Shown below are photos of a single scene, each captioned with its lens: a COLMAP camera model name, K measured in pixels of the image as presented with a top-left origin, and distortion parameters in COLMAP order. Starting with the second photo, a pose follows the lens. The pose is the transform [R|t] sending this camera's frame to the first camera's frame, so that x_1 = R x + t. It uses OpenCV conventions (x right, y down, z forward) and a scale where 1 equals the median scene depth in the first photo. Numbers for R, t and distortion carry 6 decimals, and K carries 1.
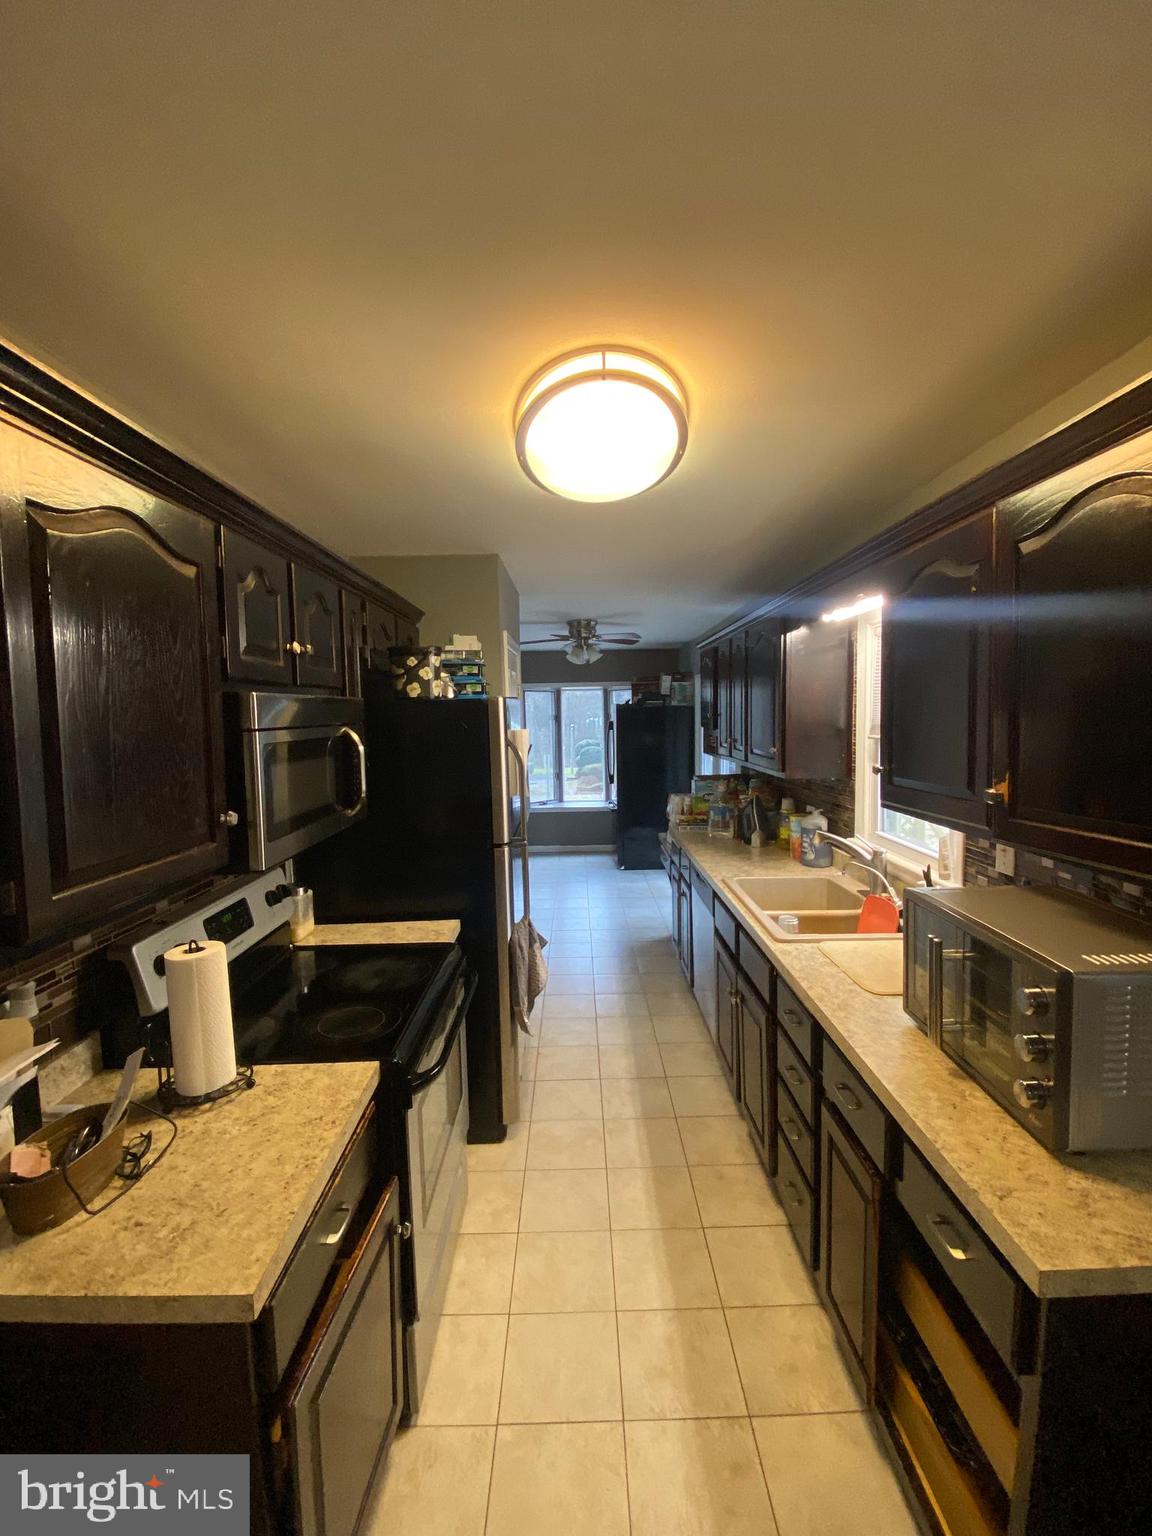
lens RADIAL K [[731.4, 0, 578.0], [0, 731.4, 765.4], [0, 0, 1]] dist [-0.018201, -0.009145]
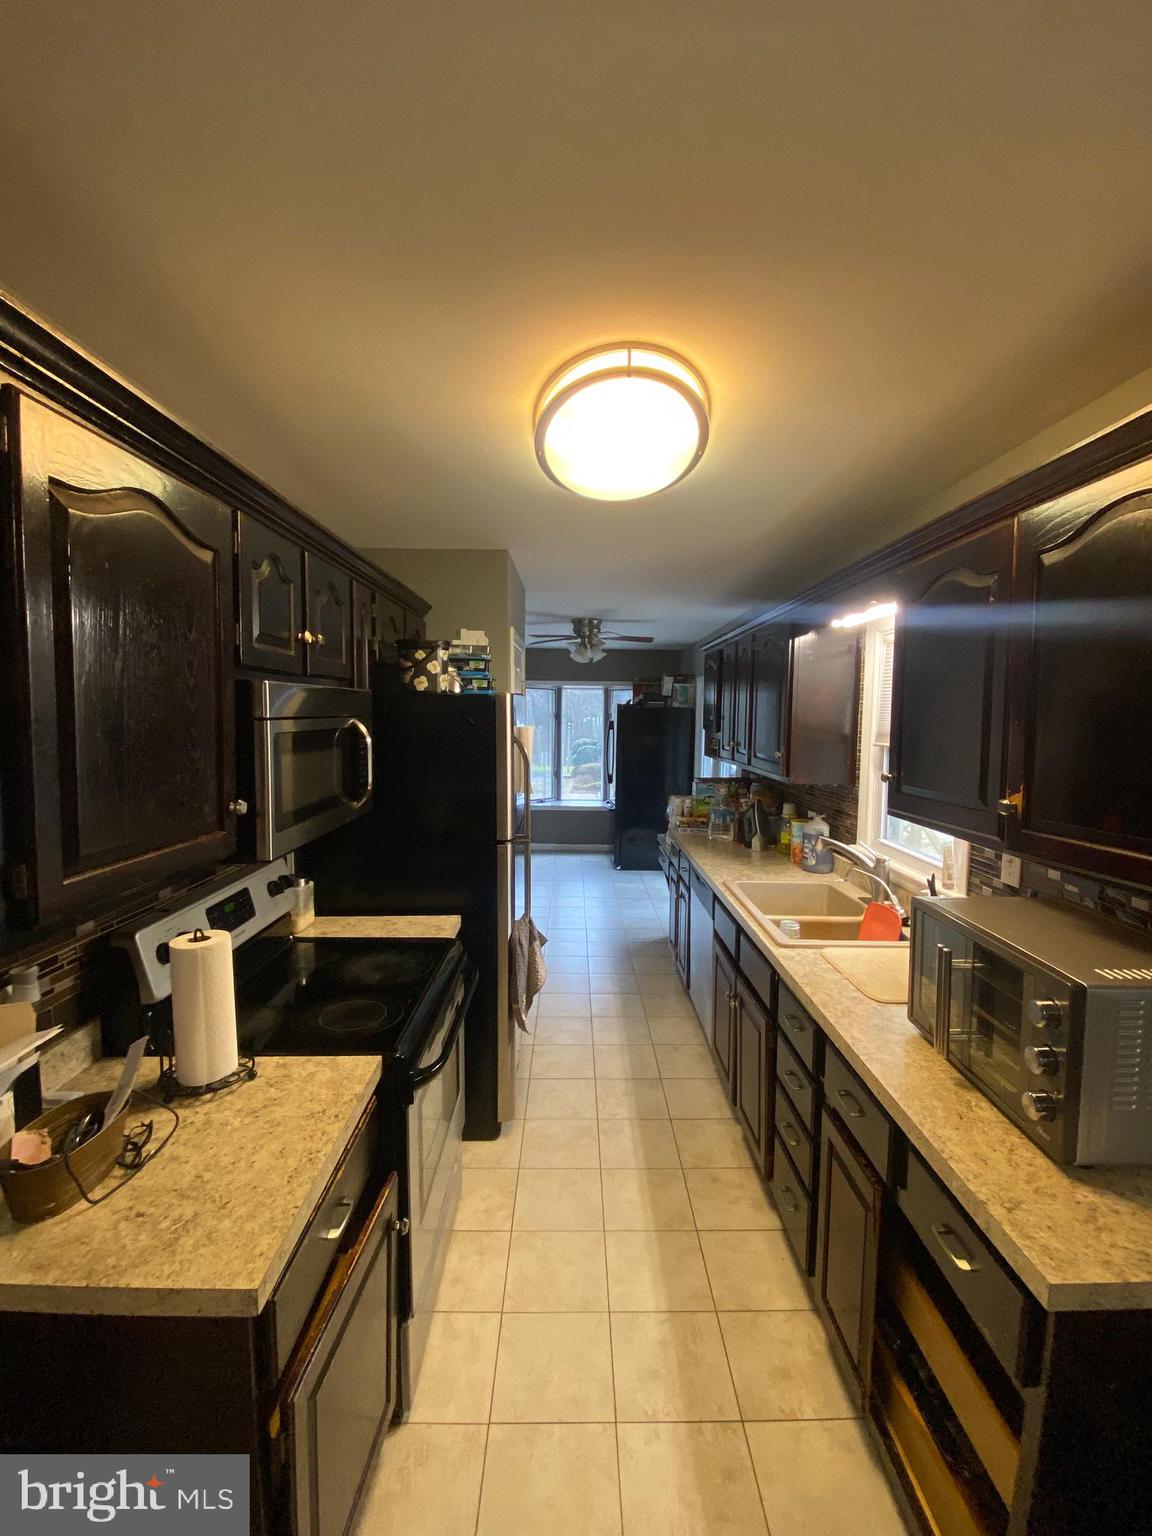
lens RADIAL K [[731.4, 0, 577.5], [0, 731.4, 765.9], [0, 0, 1]] dist [-0.018201, -0.009145]
pose [[0.999548, 0.029498, 0.005723, -0.022355], [-0.029511, 0.999562, 0.002220, 0.000823], [-0.005655, -0.002388, 0.999981, 0.005477]]
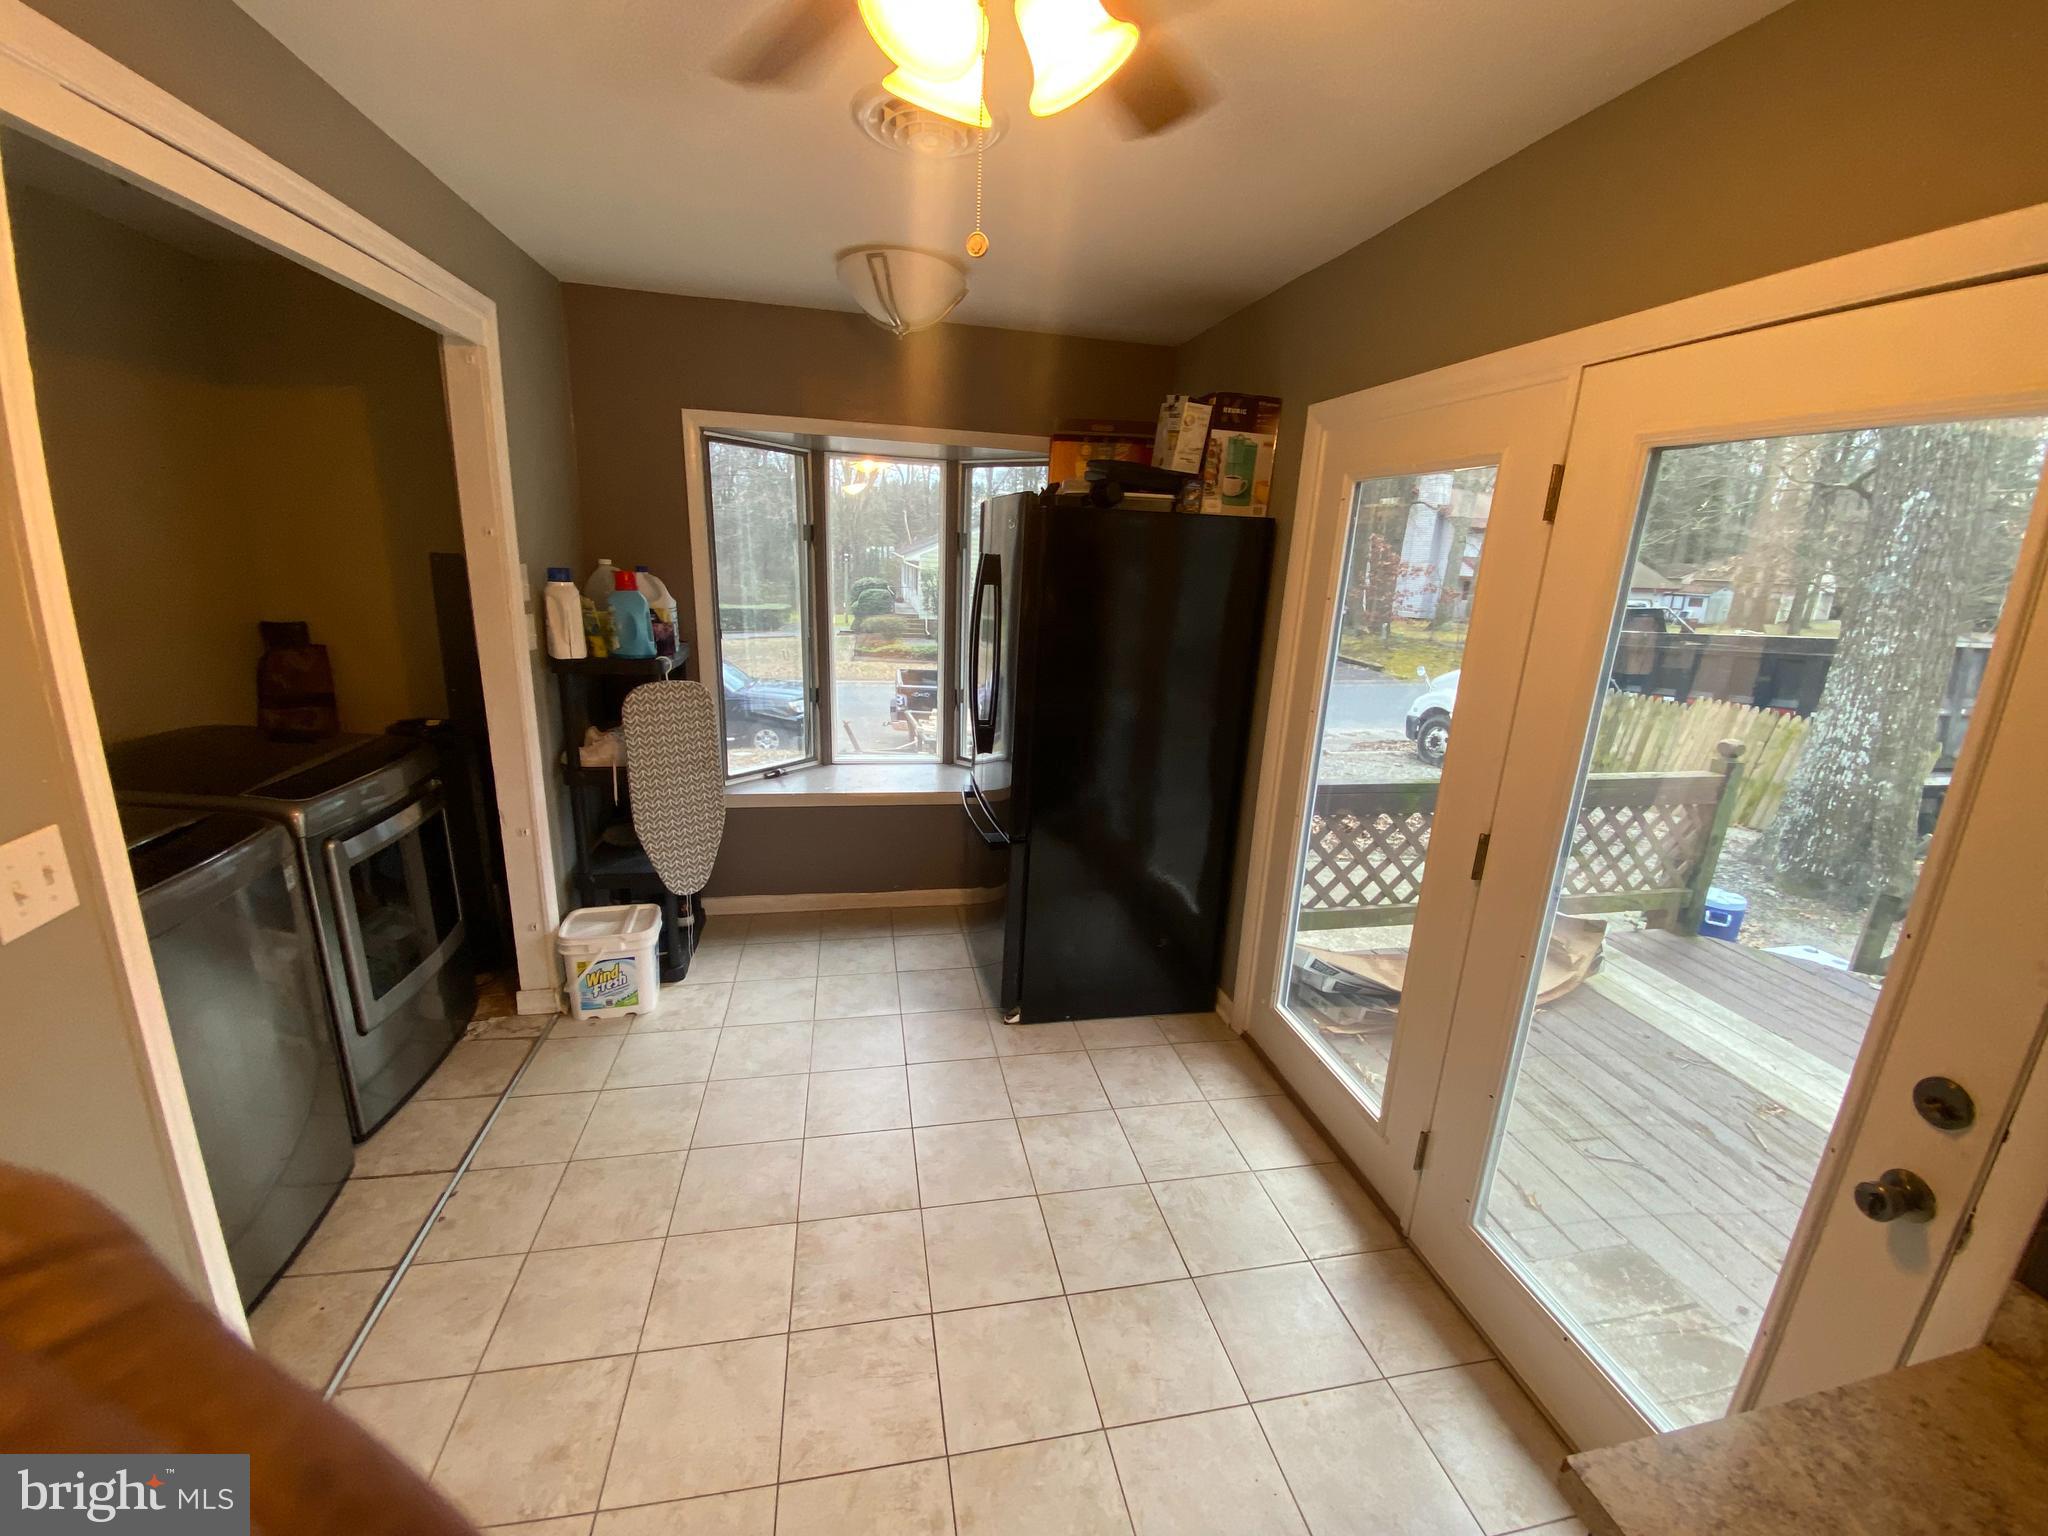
lens RADIAL K [[832.0, 0, 1033.6], [0, 832.0, 772.3], [0, 0, 1]] dist [-0.003570, -0.010360]
pose [[0.976763, 0.005814, 0.214245, -0.048232], [-0.047141, 0.980979, 0.188302, -0.153876], [-0.209075, -0.194026, 0.958458, 2.682123]]
